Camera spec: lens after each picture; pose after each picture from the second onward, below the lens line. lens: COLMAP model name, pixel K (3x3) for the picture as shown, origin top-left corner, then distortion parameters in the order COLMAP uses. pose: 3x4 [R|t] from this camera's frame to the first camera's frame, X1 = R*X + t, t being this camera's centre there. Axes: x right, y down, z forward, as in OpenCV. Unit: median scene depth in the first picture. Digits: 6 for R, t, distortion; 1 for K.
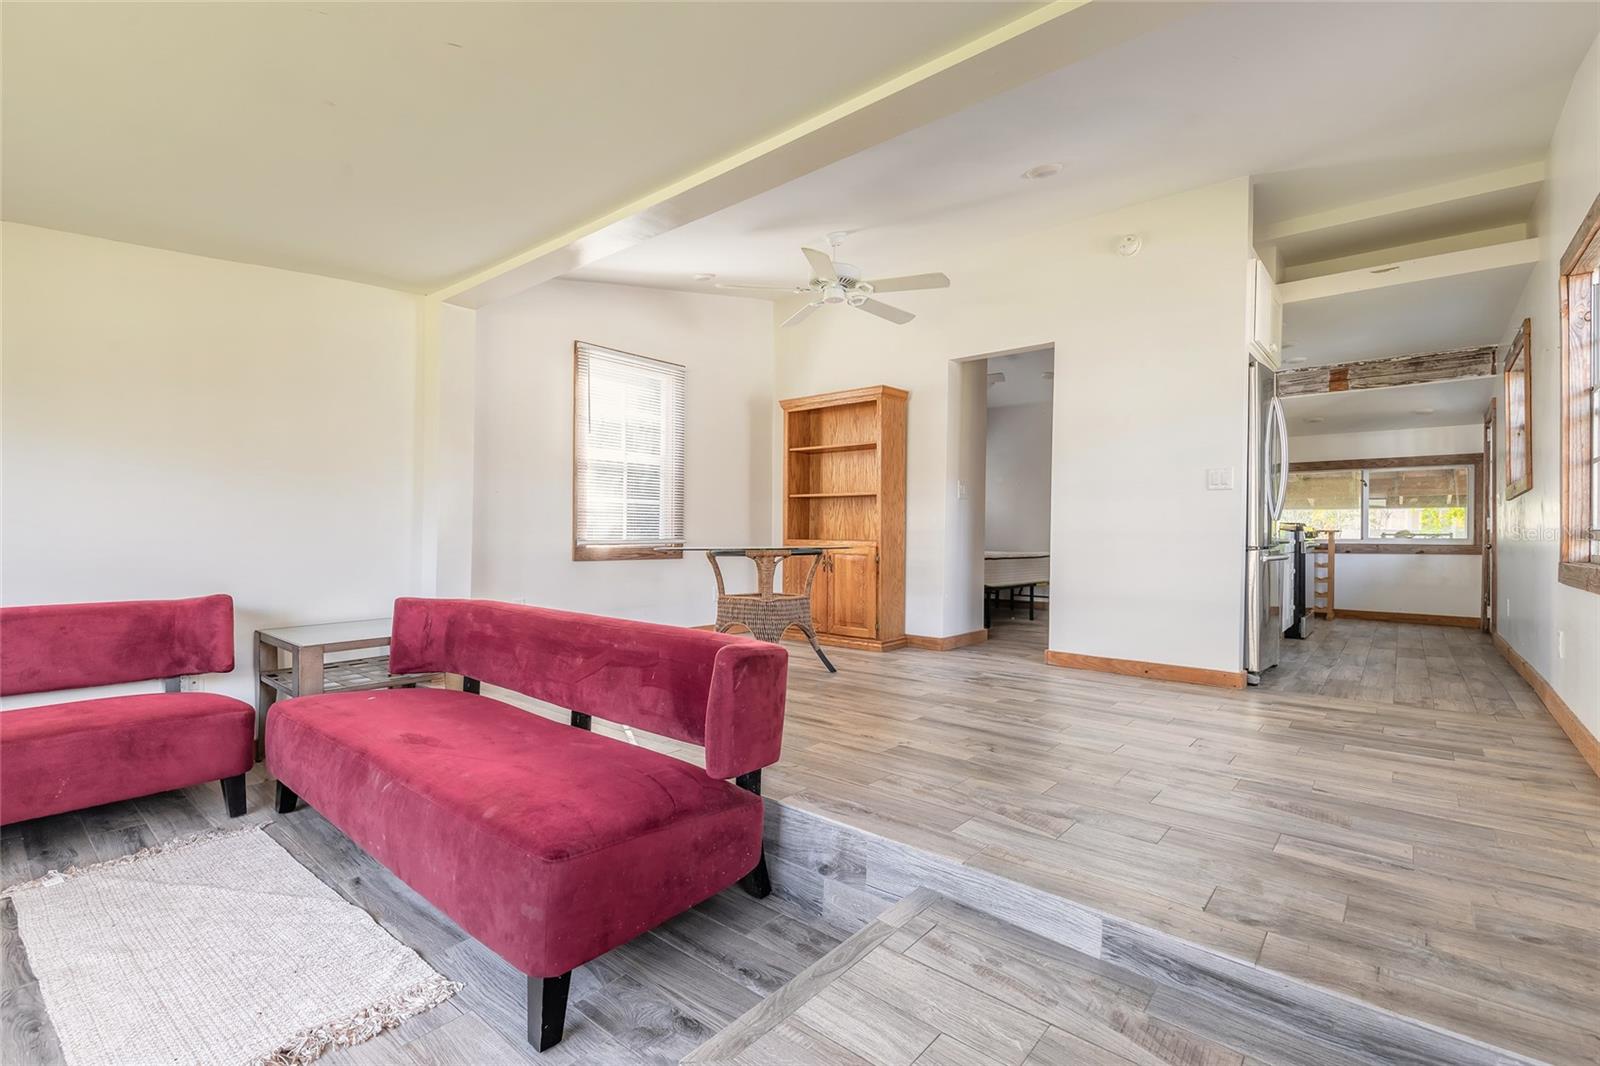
lens RADIAL K [[728.3, 0, 806.9], [0, 728.3, 532.1], [0, 0, 1]] dist [0.010544, -0.001304]
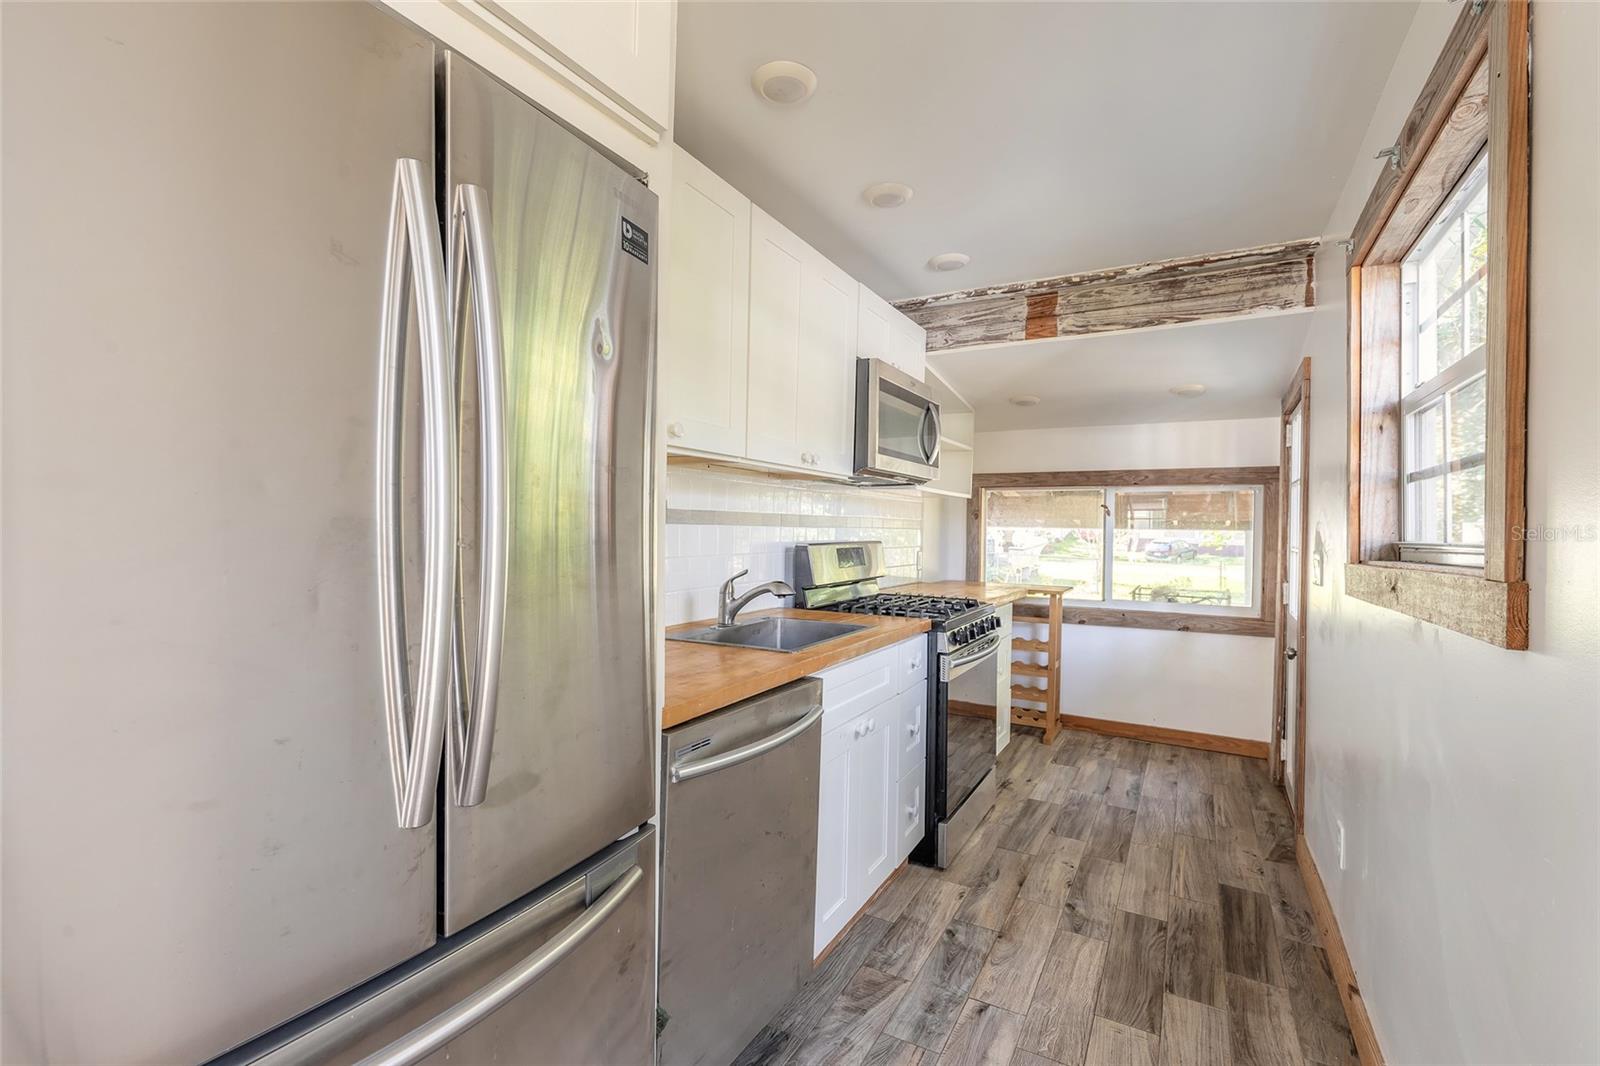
lens RADIAL K [[728.3, 0, 798.3], [0, 728.3, 531.1], [0, 0, 1]] dist [0.010544, -0.001304]
pose [[0.982497, 0.008497, 0.186085, 0.451537], [-0.009697, 0.999938, 0.005538, -0.057459], [-0.186026, -0.007246, 0.982518, 0.514190]]
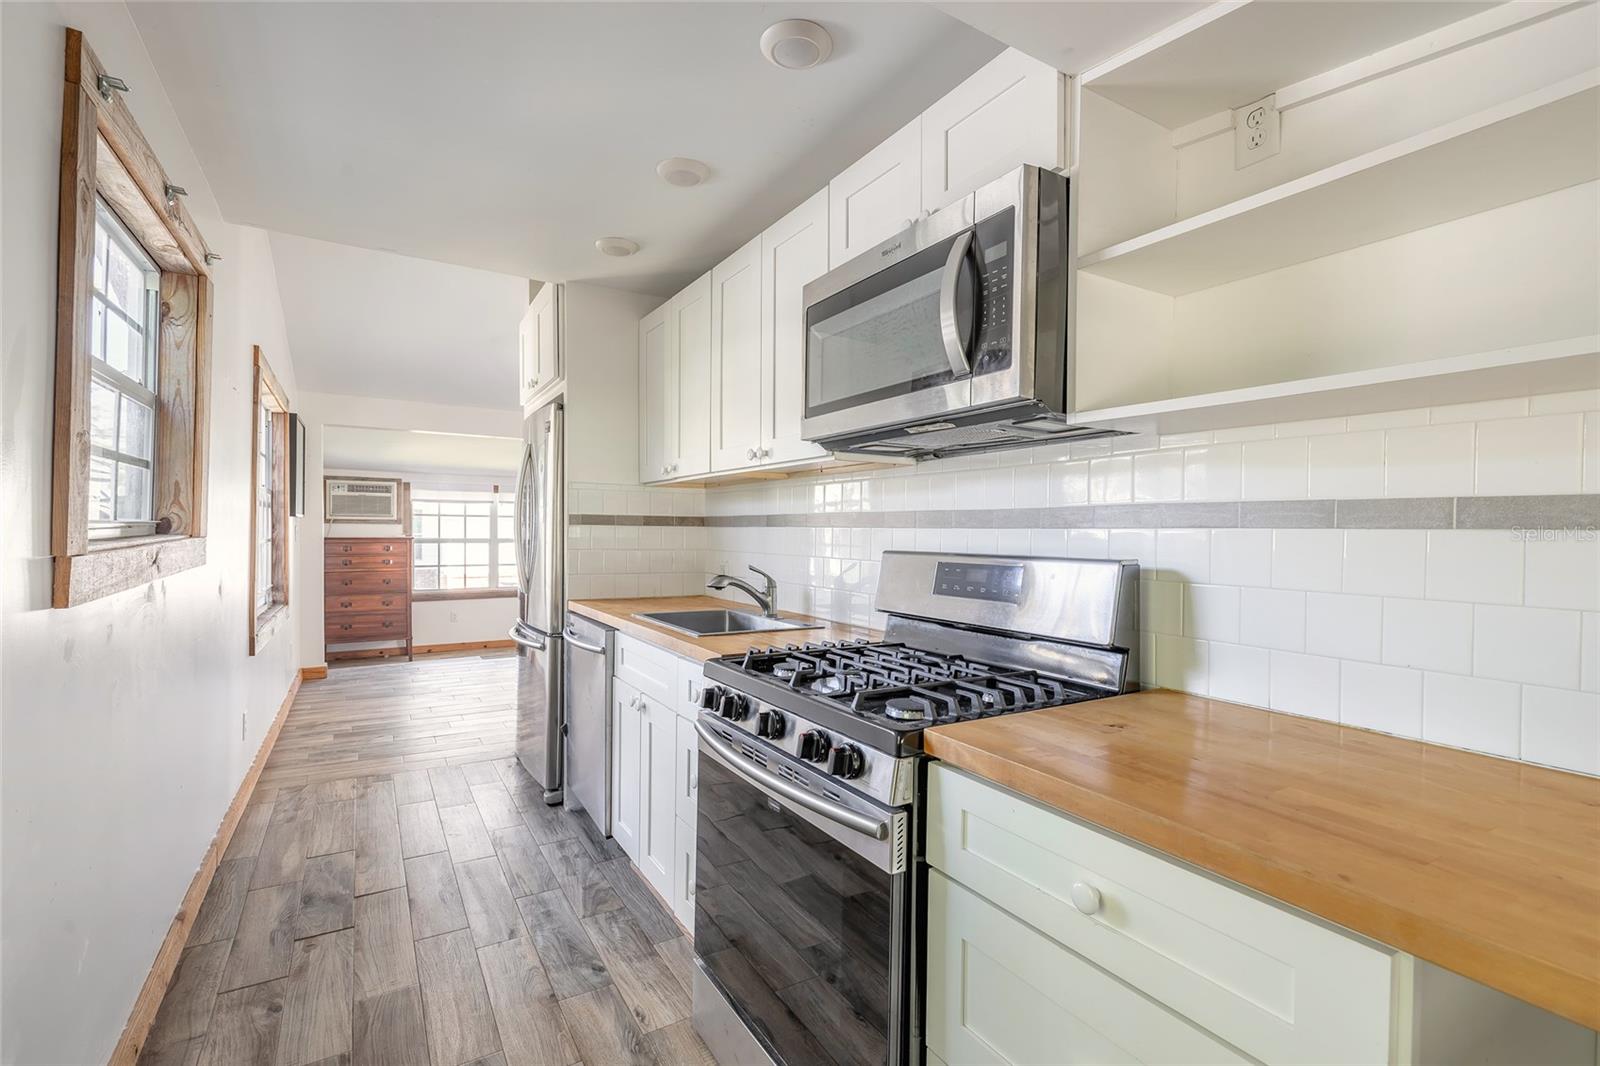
lens RADIAL K [[728.3, 0, 800.5], [0, 728.3, 528.5], [0, 0, 1]] dist [0.010544, -0.001304]
pose [[-0.334048, -0.008936, -0.942514, 0.801698], [-0.012743, 0.999906, -0.004964, -0.055430], [0.942470, 0.010353, -0.334131, 0.954101]]
